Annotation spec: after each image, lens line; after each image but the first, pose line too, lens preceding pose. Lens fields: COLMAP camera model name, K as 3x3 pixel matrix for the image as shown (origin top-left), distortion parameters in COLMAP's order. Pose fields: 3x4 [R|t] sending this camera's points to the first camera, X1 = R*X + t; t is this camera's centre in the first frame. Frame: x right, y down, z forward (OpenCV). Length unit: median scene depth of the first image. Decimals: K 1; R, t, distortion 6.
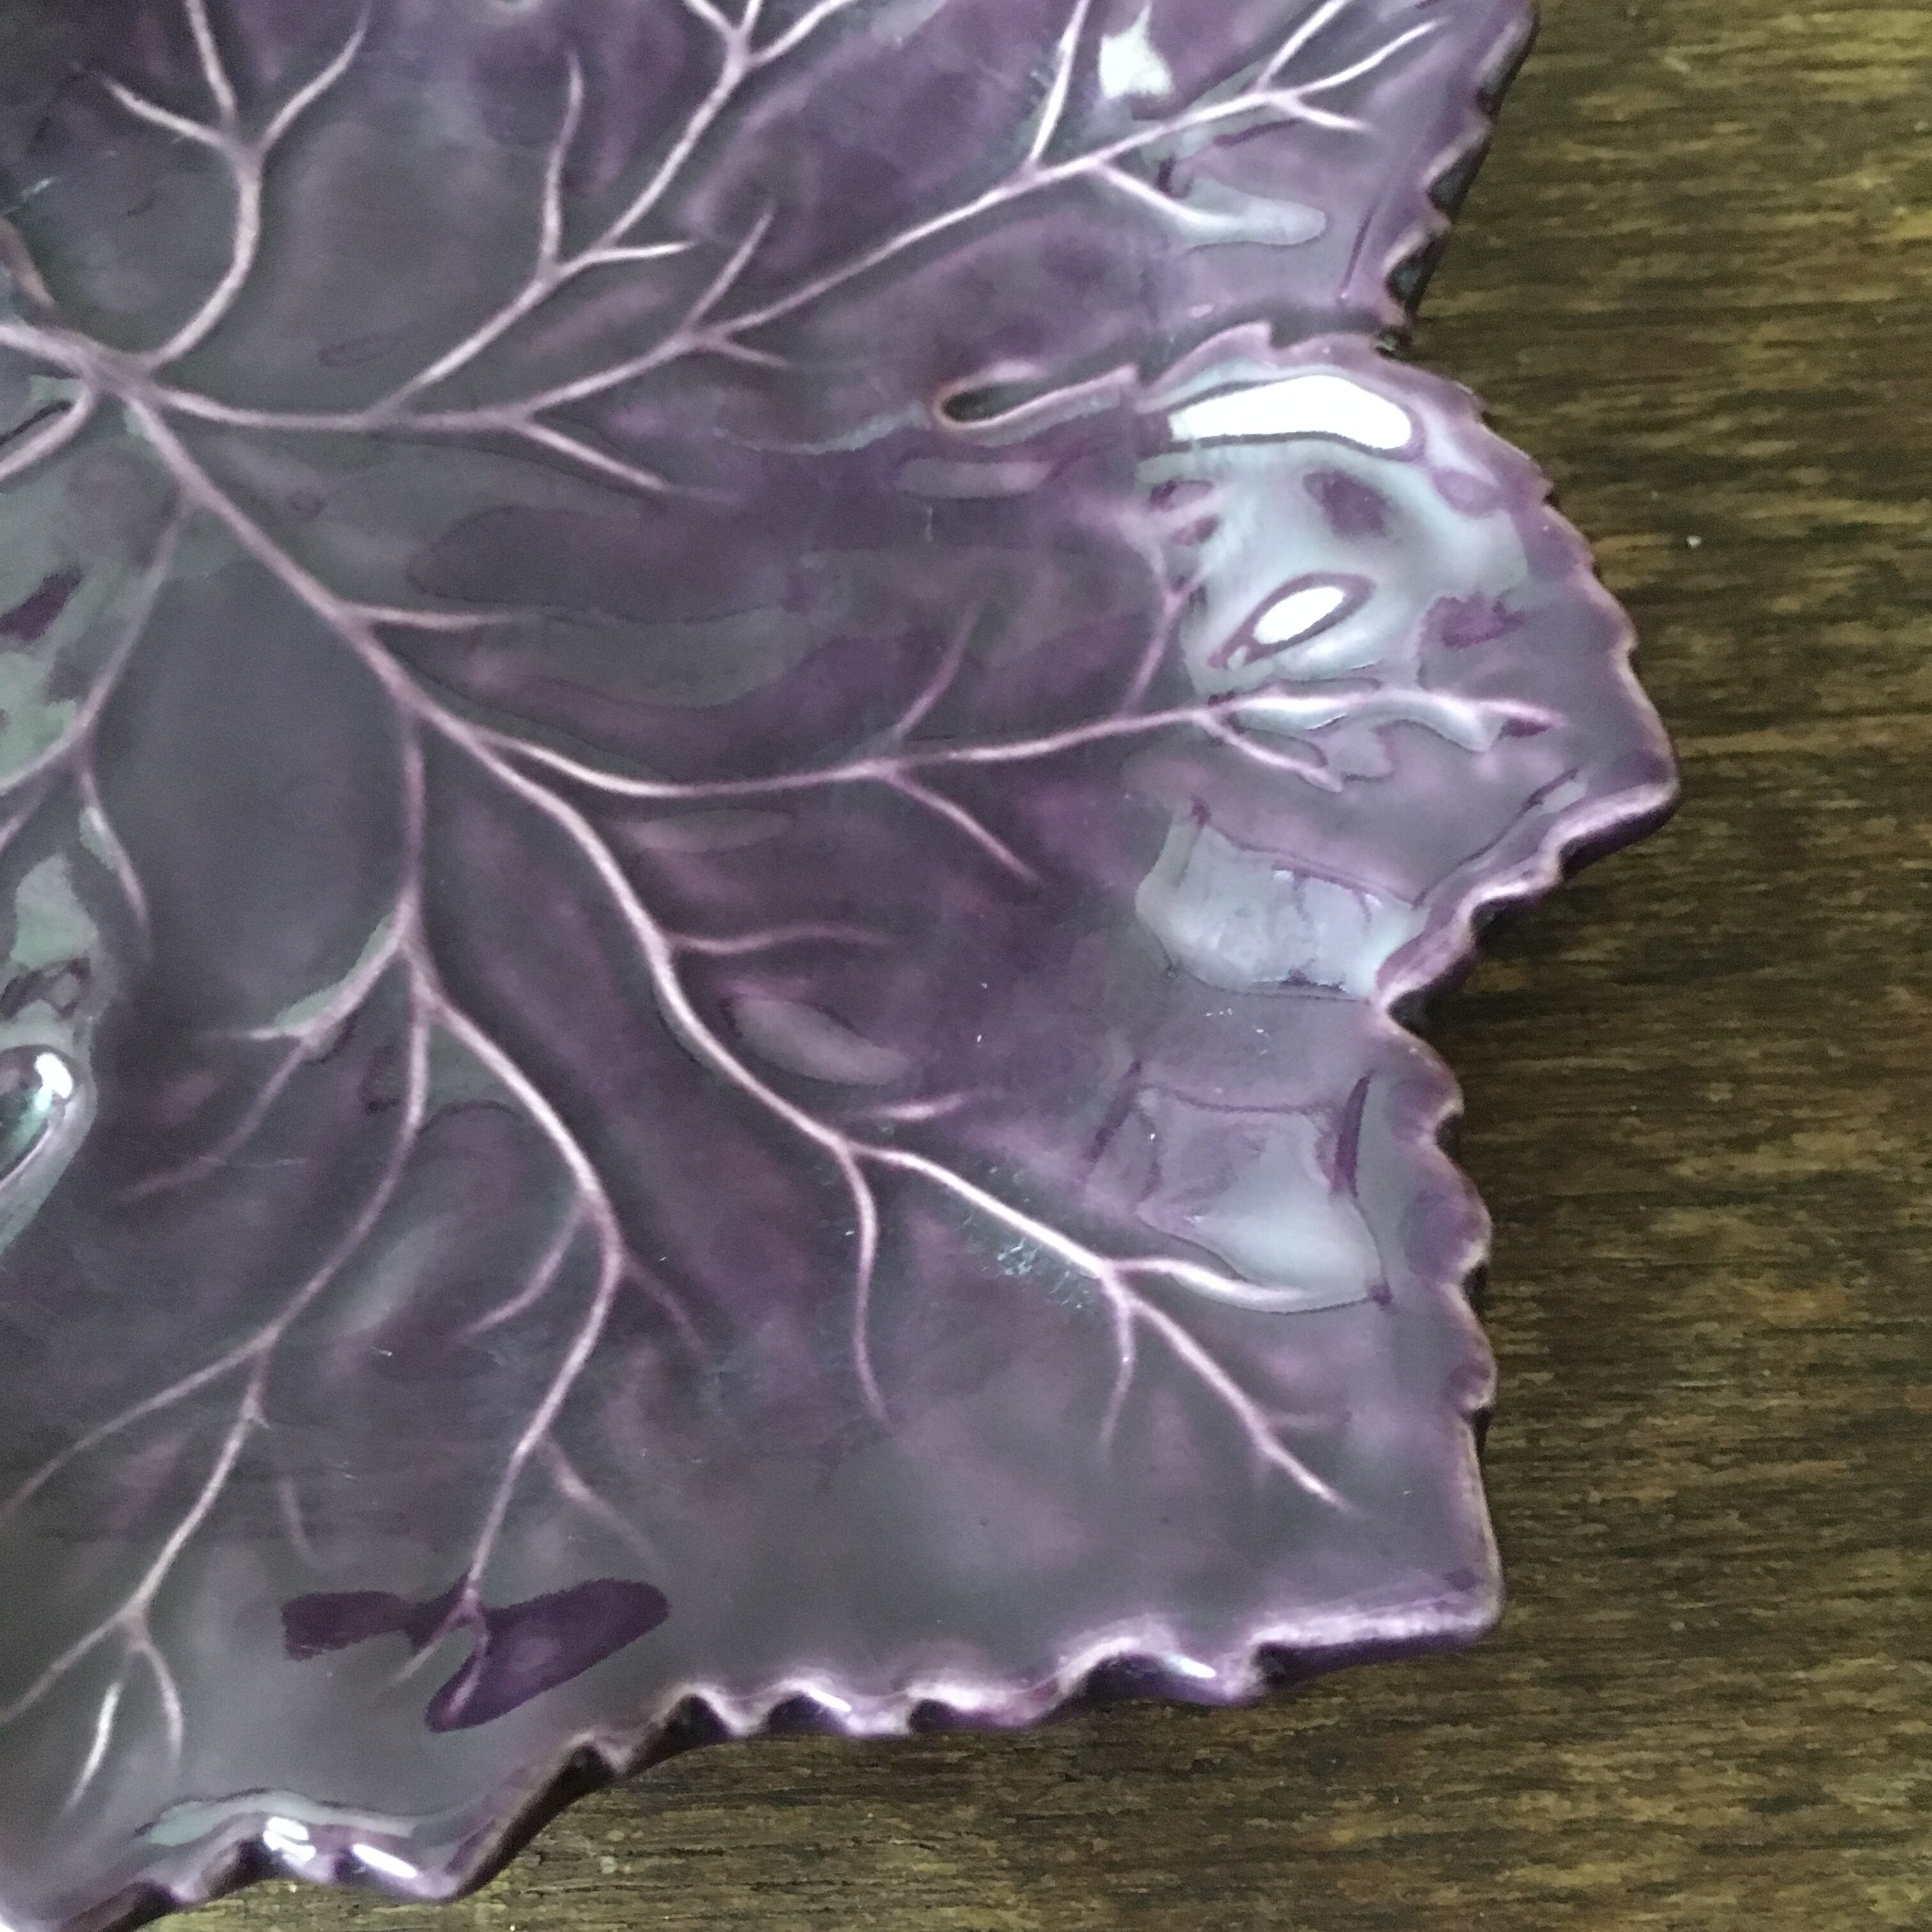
lens RADIAL K [[2293.4, 0, 966.0], [0, 2293.4, 966.0], [0, 0, 1]] dist [0.056109, -0.132528]
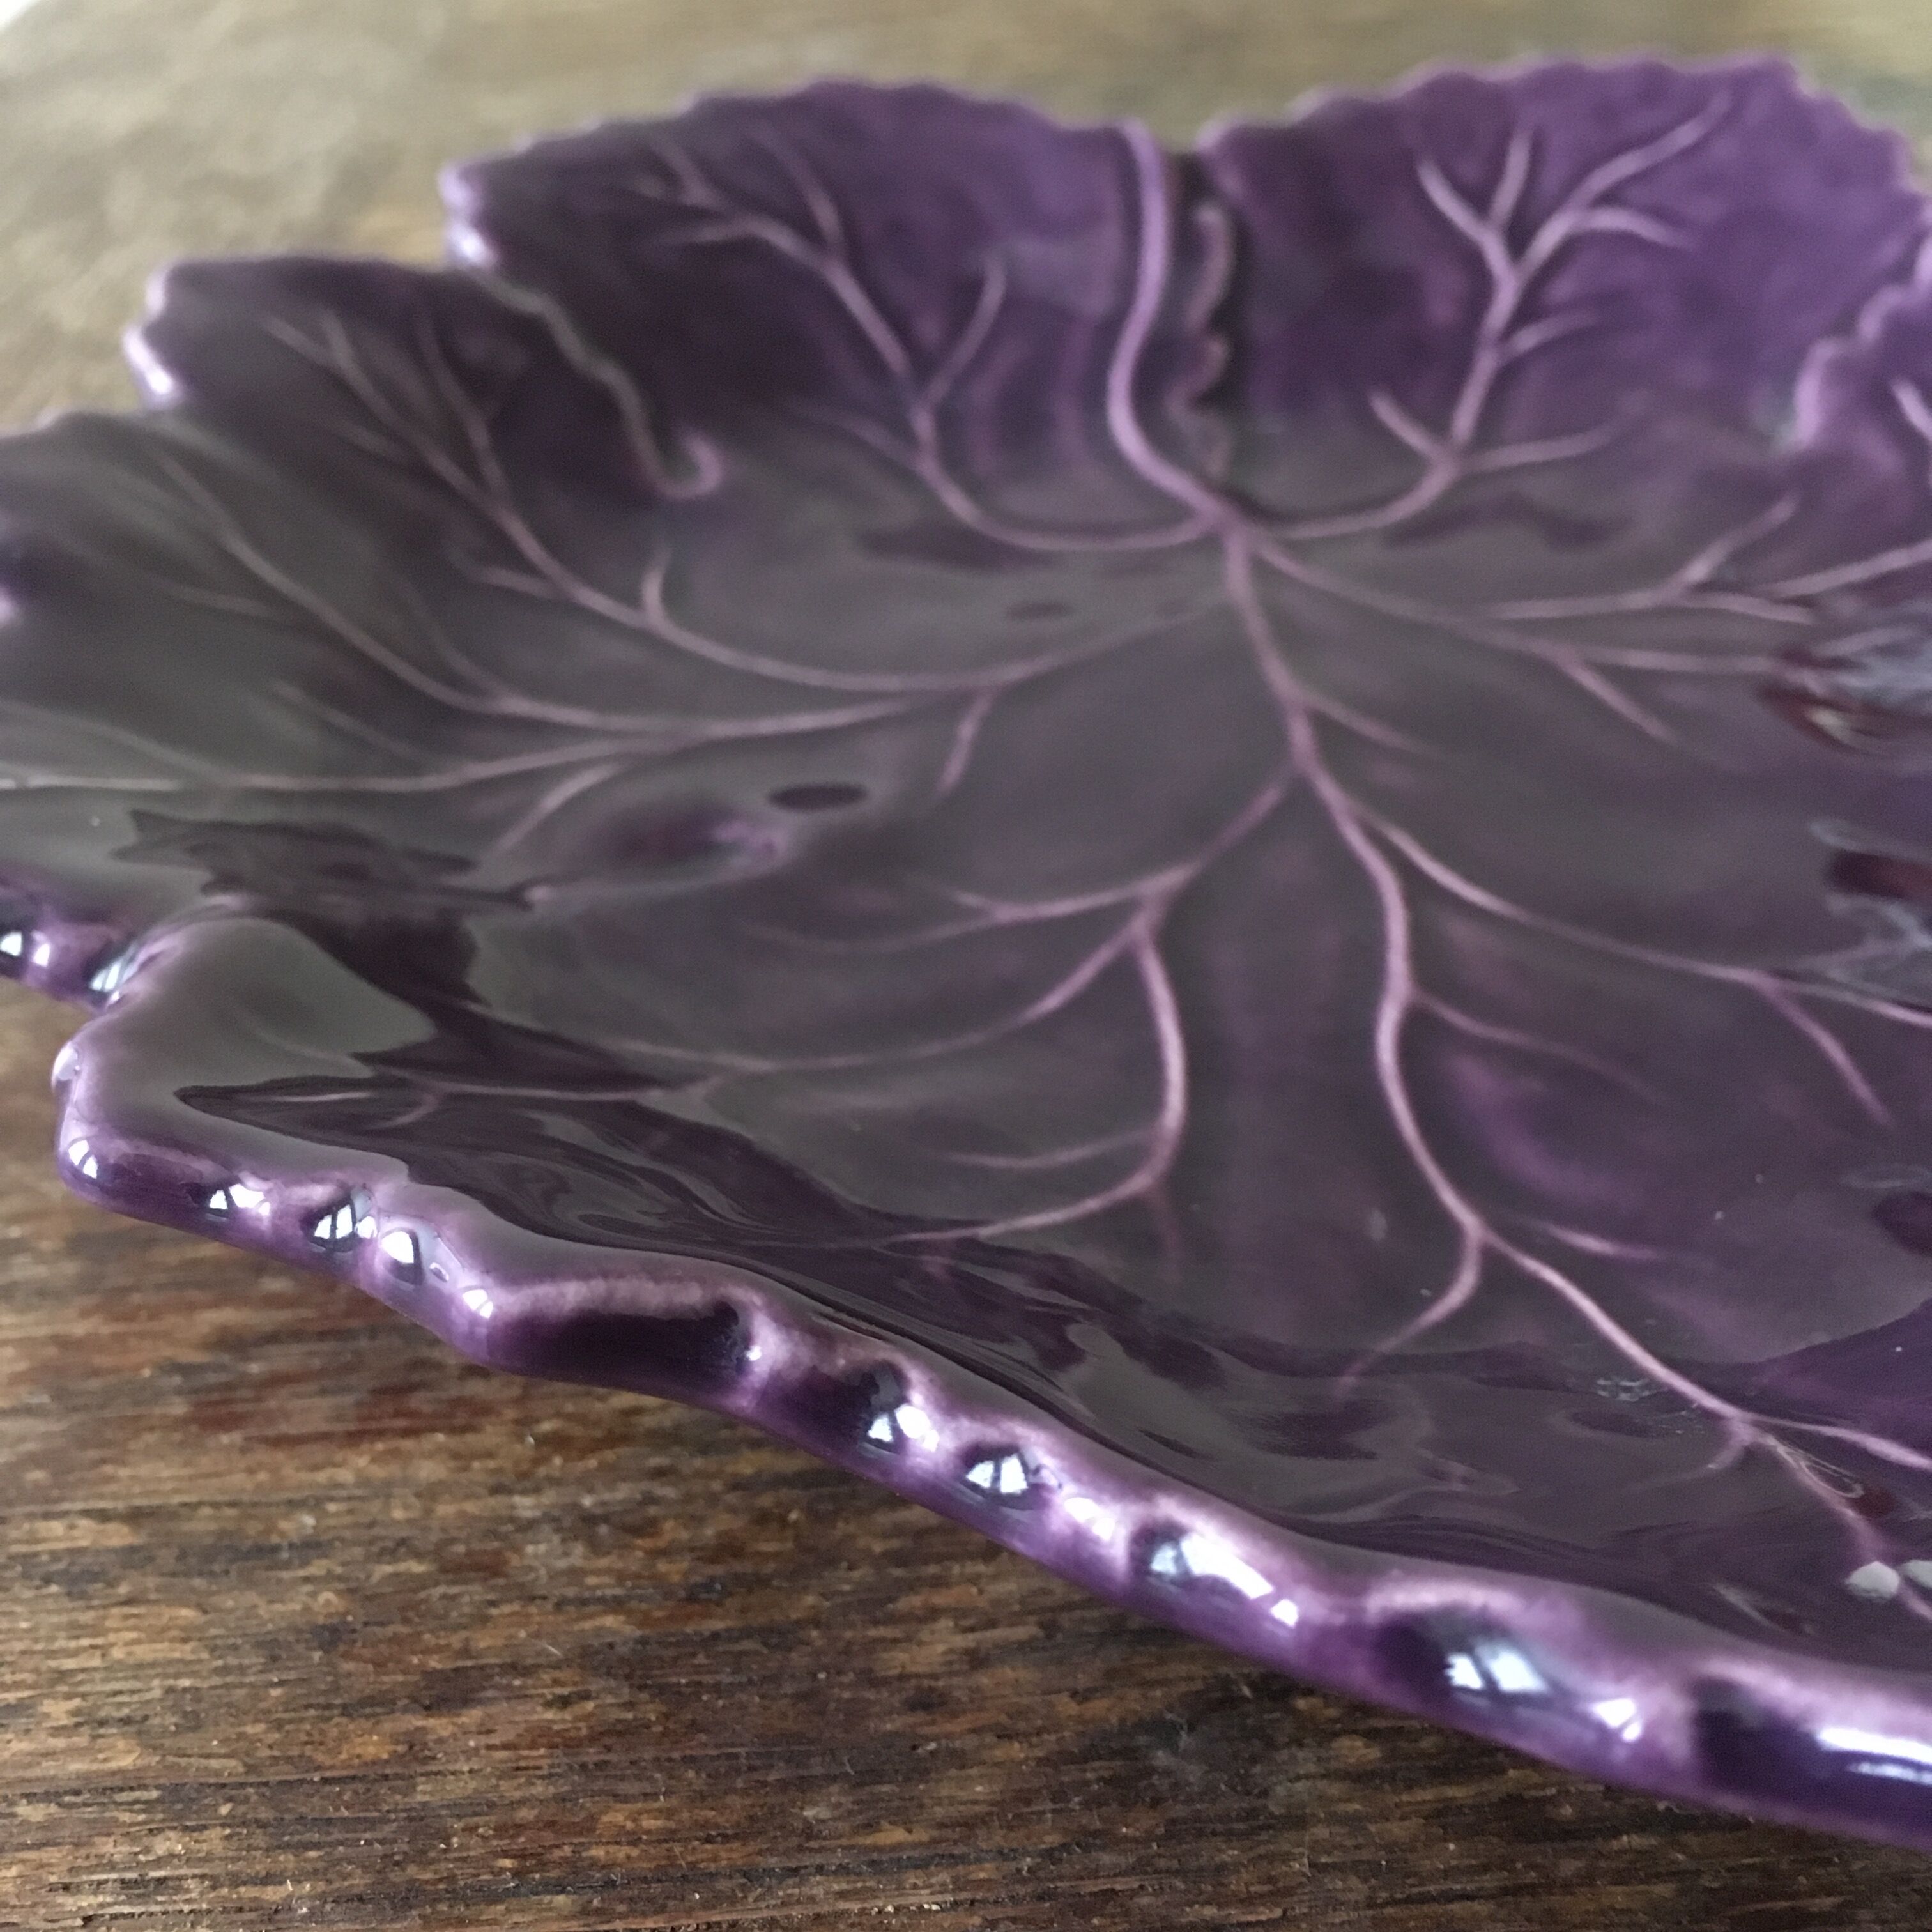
lens RADIAL K [[2293.4, 0, 966.0], [0, 2293.4, 966.0], [0, 0, 1]] dist [0.056109, -0.132528]
pose [[0.768246, 0.378002, -0.516635, 0.150342], [-0.601378, 0.702775, -0.380067, 0.351940], [0.219412, 0.602678, 0.767227, 0.299541]]
